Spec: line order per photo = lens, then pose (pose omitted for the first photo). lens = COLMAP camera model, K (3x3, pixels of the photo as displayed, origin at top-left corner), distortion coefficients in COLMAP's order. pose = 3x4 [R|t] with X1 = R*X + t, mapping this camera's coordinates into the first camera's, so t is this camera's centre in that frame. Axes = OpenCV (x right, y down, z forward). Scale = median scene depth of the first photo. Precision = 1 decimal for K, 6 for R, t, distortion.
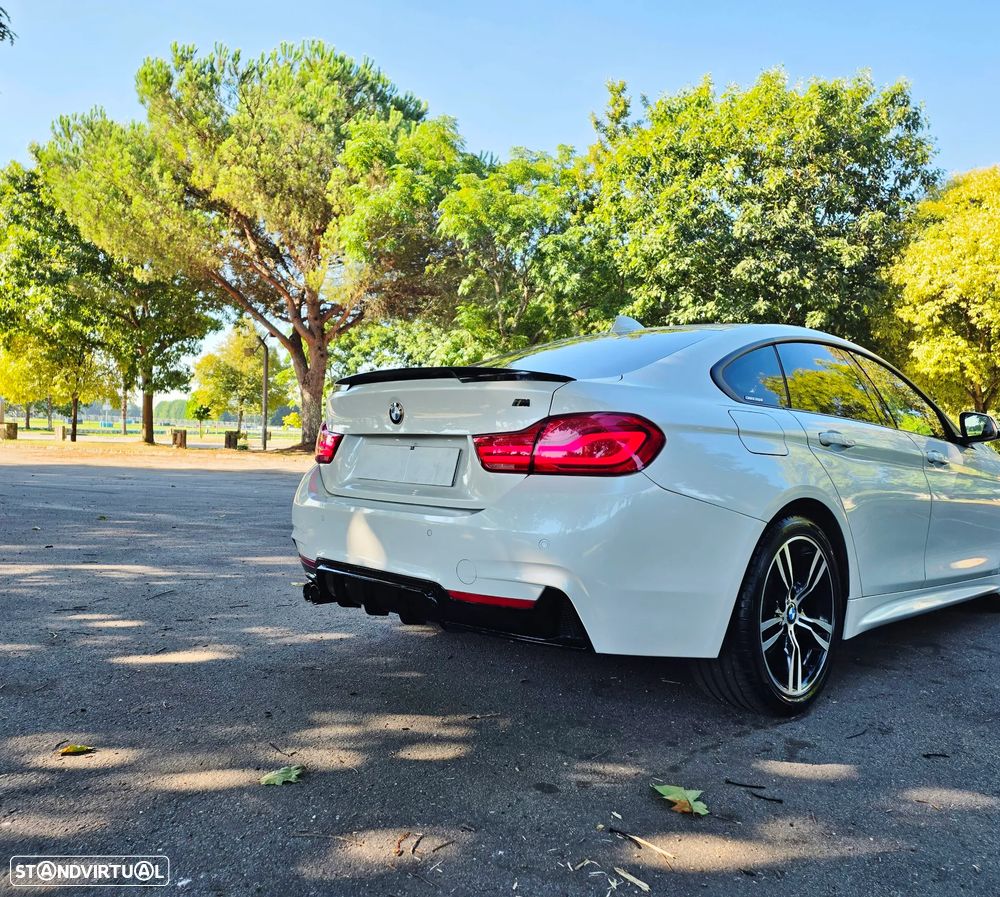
lens RADIAL K [[797.1, 0, 504.8], [0, 797.1, 446.7], [0, 0, 1]] dist [0.096707, -0.102631]
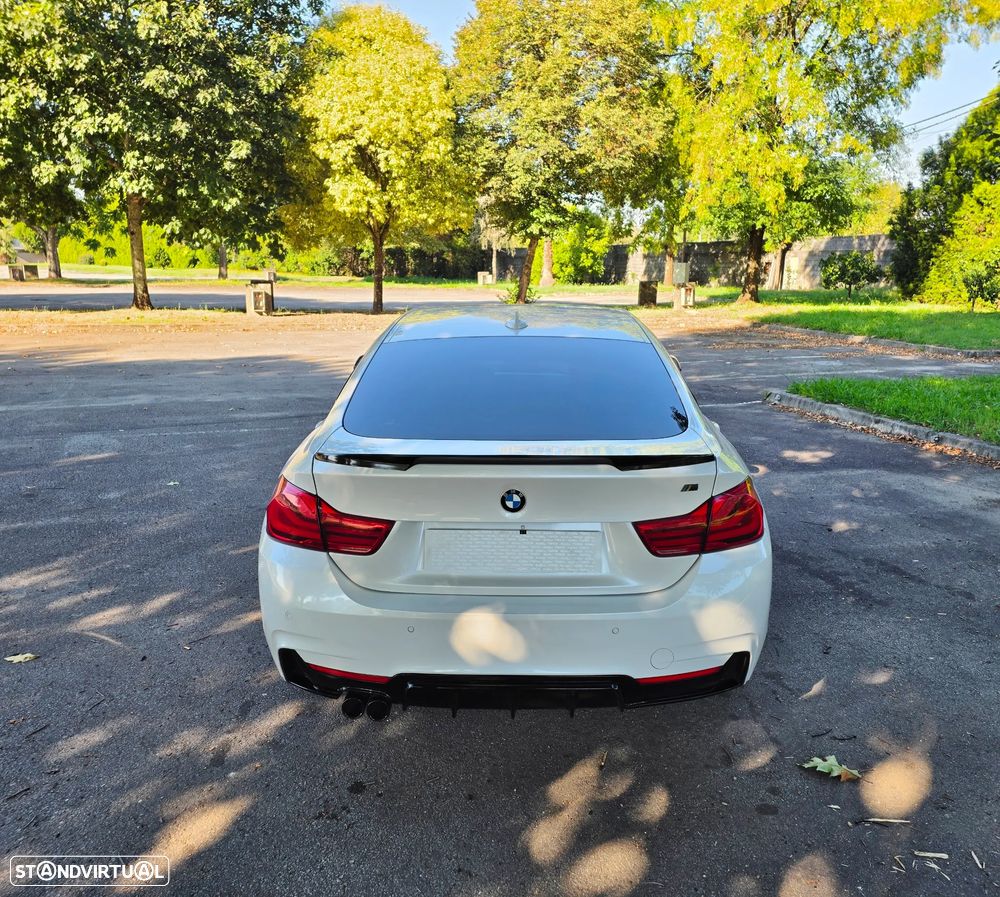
lens RADIAL K [[797.5, 0, 508.0], [0, 797.5, 459.2], [0, 0, 1]] dist [0.058863, -0.037523]
pose [[0.709619, -0.195020, 0.677059, -0.103531], [0.017379, 0.965483, 0.259884, -0.044926], [-0.704371, -0.172652, 0.688514, 0.056956]]
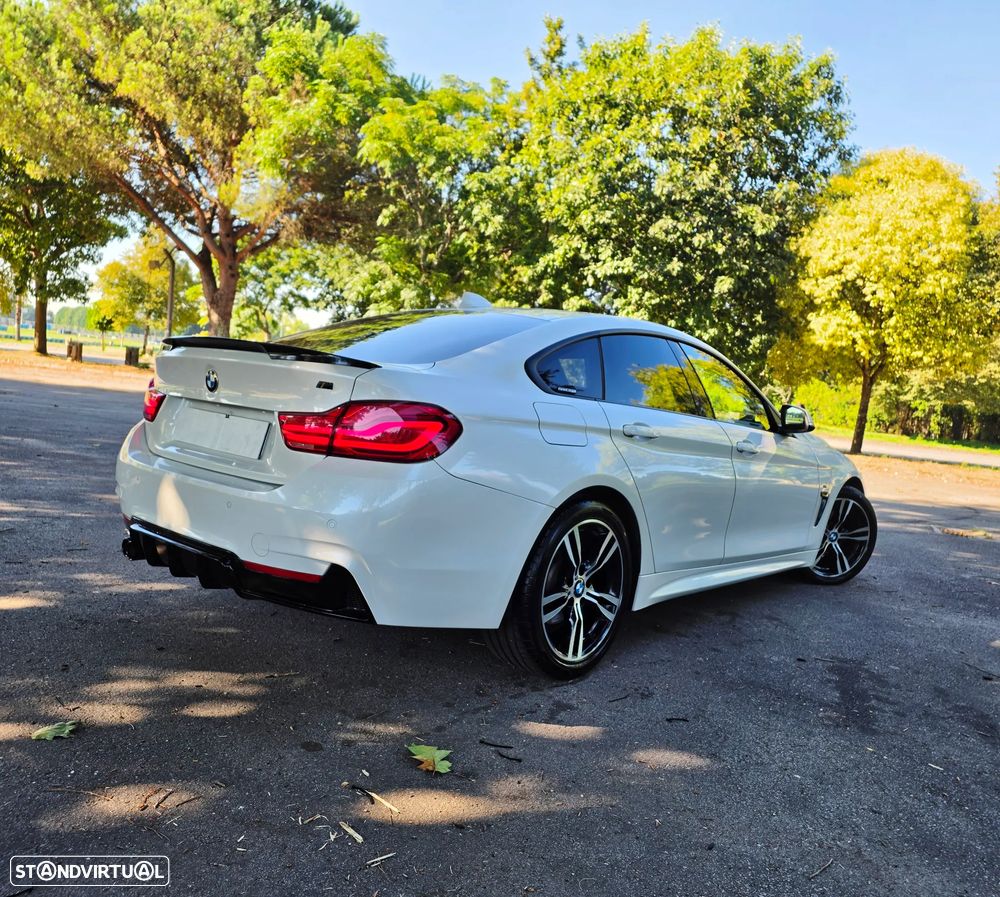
lens RADIAL K [[801.7, 0, 511.0], [0, 801.7, 451.1], [0, 0, 1]] dist [0.063432, -0.048202]
pose [[0.992598, 0.061428, 0.104761, 0.019472], [-0.069907, 0.994398, 0.079280, -0.008744], [-0.099304, -0.086017, 0.991332, -0.008512]]
